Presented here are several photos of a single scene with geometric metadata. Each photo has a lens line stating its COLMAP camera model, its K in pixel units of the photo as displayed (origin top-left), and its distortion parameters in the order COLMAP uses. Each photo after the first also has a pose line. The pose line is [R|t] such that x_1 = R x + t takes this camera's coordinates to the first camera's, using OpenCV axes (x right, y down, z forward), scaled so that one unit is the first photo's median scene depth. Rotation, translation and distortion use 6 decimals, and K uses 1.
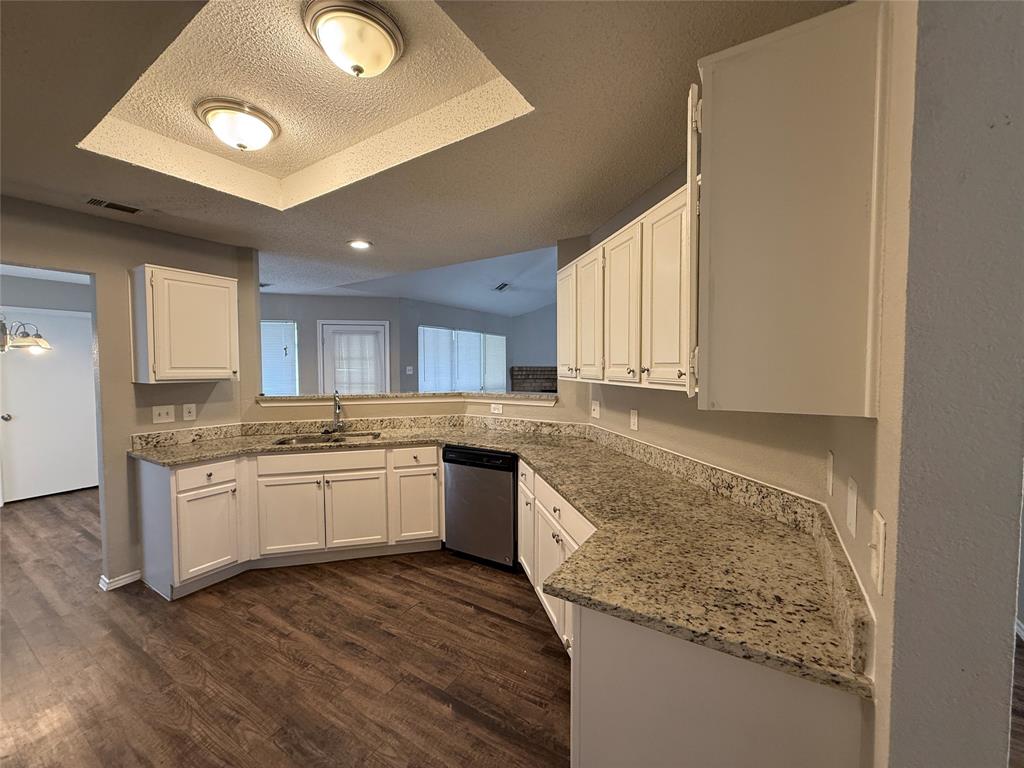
lens RADIAL K [[407.9, 0, 511.4], [0, 407.9, 382.4], [0, 0, 1]] dist [0.000079, 0.000406]
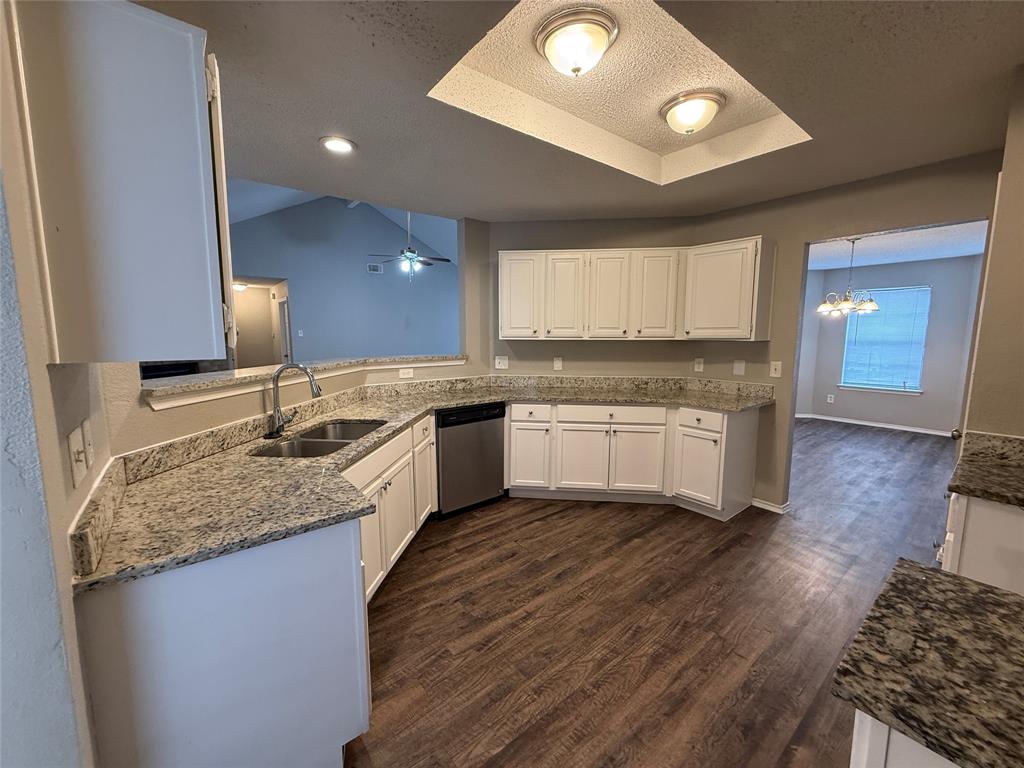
lens RADIAL K [[407.9, 0, 511.4], [0, 407.9, 382.4], [0, 0, 1]] dist [0.000079, 0.000406]
pose [[0.329677, -0.109649, 0.937705, -0.967880], [0.037347, 0.993970, 0.103098, -0.004037], [-0.943355, 0.001032, 0.331784, 0.508686]]
